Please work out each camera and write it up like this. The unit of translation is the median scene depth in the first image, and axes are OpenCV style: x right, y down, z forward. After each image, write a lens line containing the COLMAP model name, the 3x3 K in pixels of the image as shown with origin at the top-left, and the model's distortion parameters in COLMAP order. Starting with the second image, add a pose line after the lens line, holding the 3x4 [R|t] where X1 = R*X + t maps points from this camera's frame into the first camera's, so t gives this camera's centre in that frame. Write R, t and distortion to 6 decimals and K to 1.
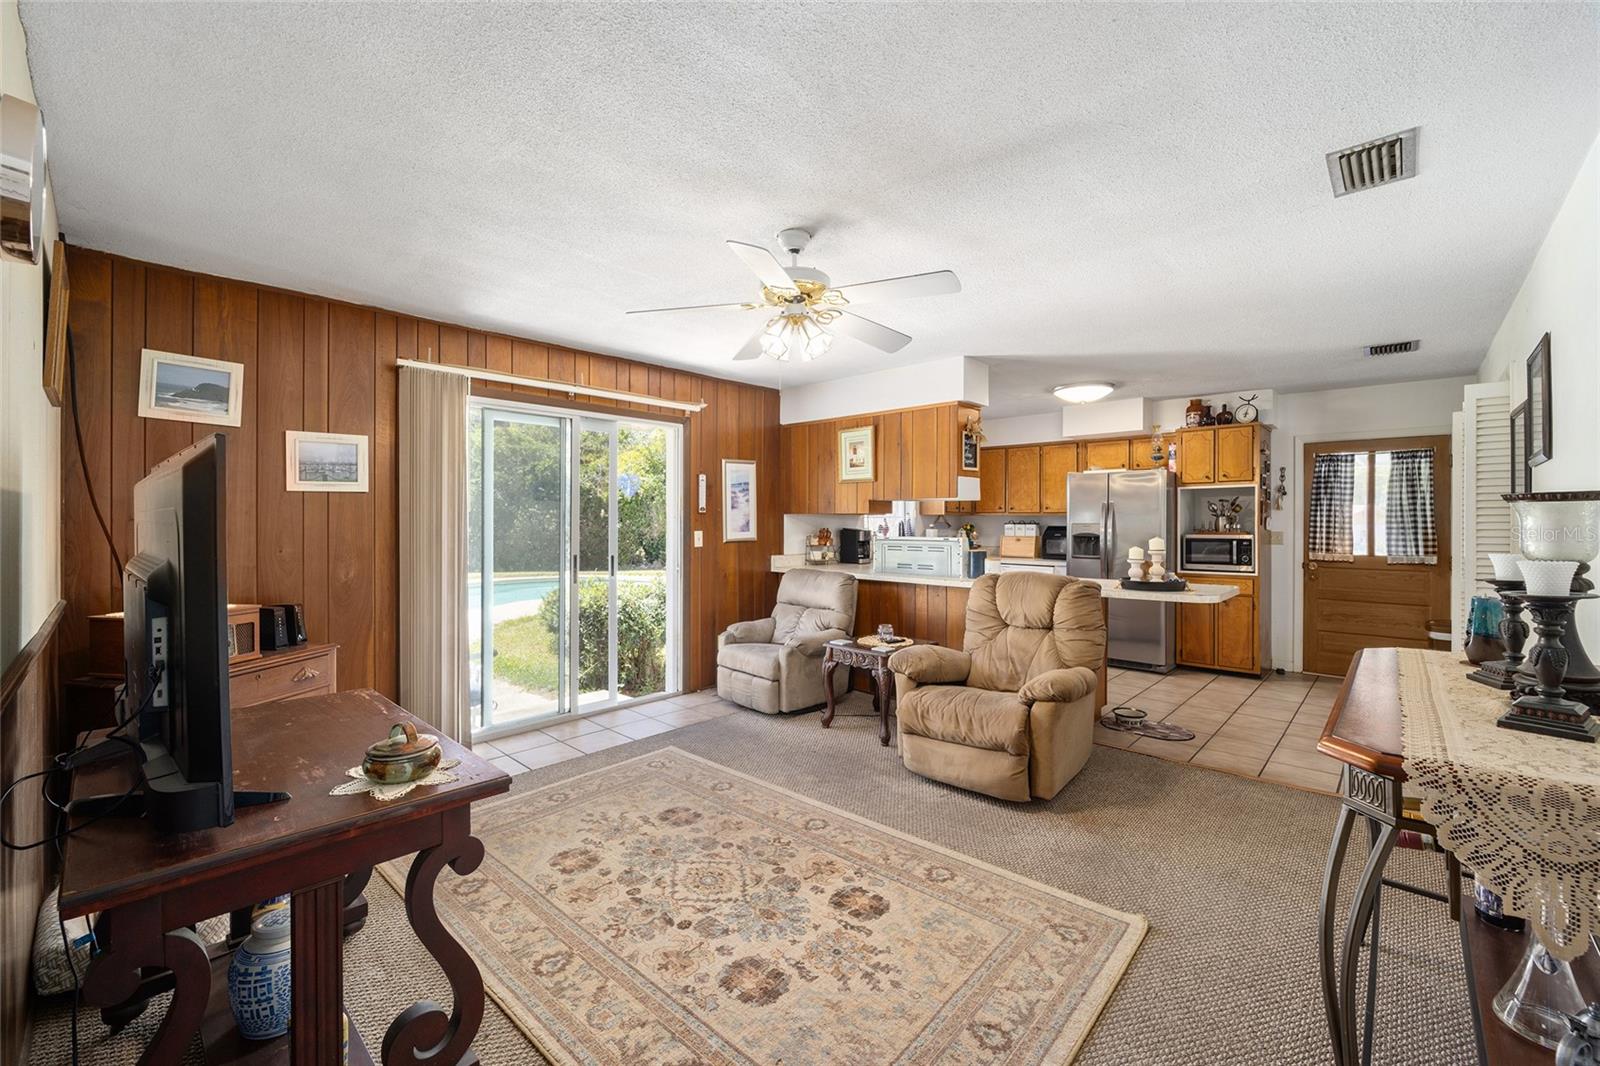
lens RADIAL K [[644.3, 0, 797.1], [0, 644.3, 528.0], [0, 0, 1]] dist [-0.013713, -0.000412]
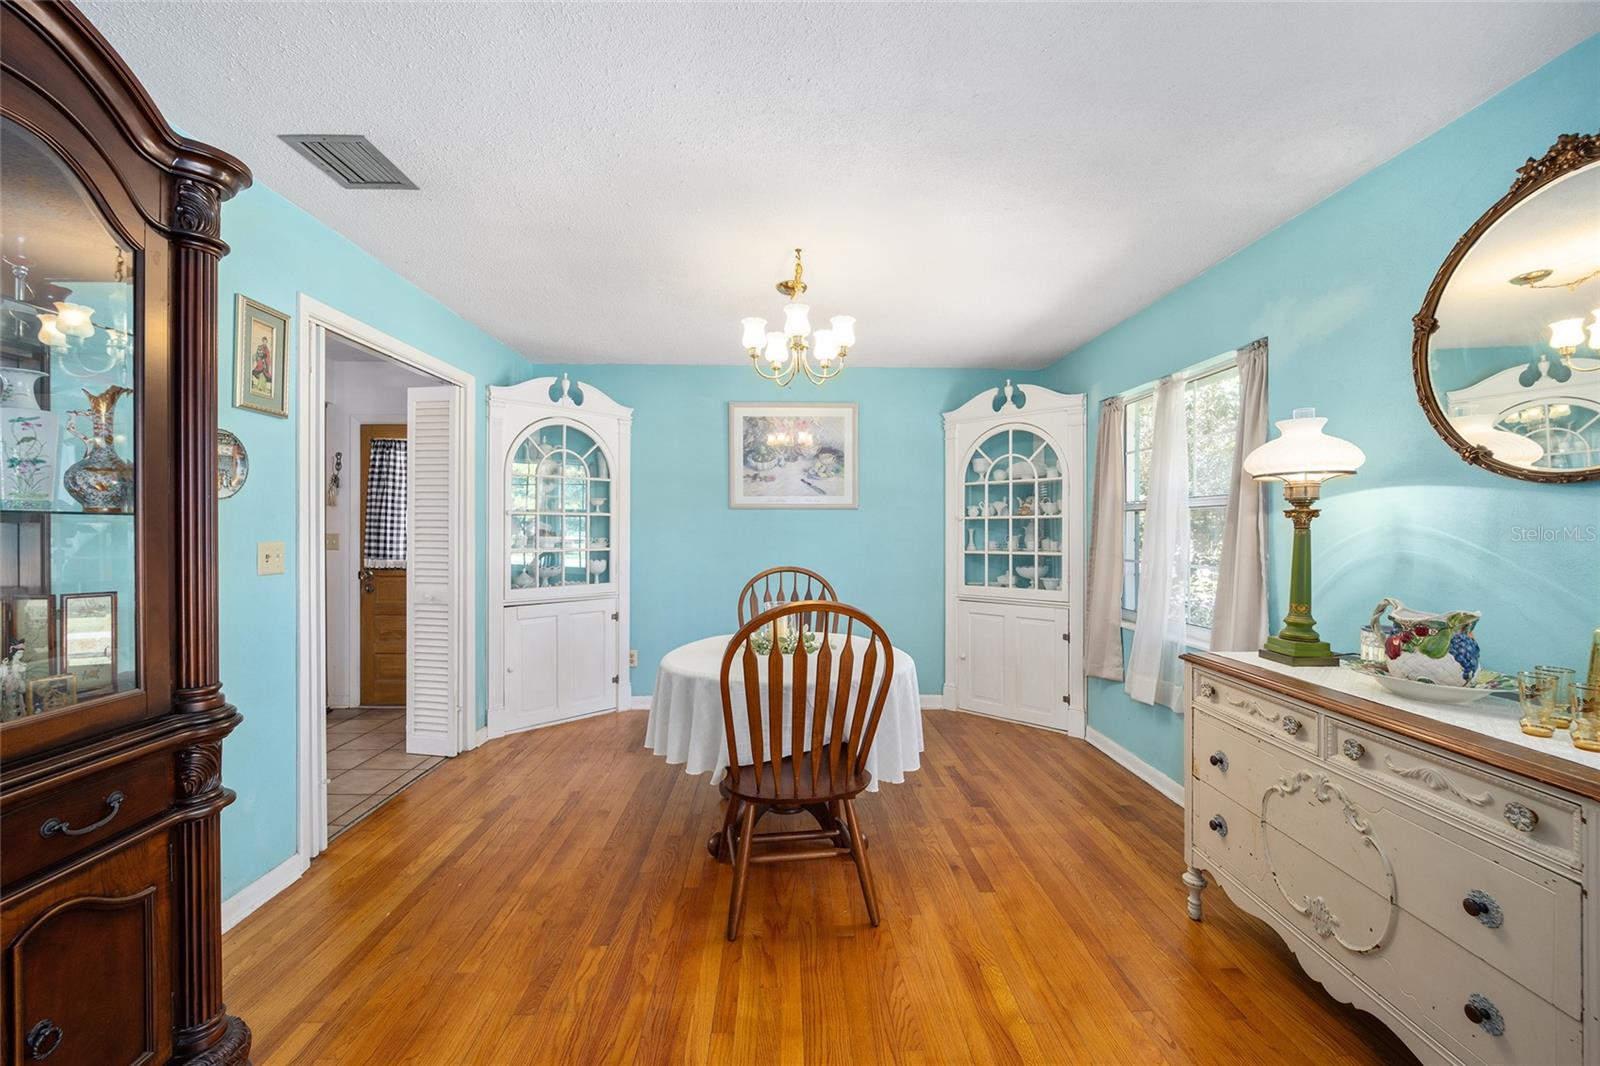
lens RADIAL K [[644.3, 0, 797.1], [0, 644.3, 528.0], [0, 0, 1]] dist [-0.013713, -0.000412]
pose [[0.709526, -0.002980, 0.704673, 0.630009], [0.003590, 0.999993, 0.000615, 0.000673], [-0.704670, 0.002093, 0.709532, 0.034801]]
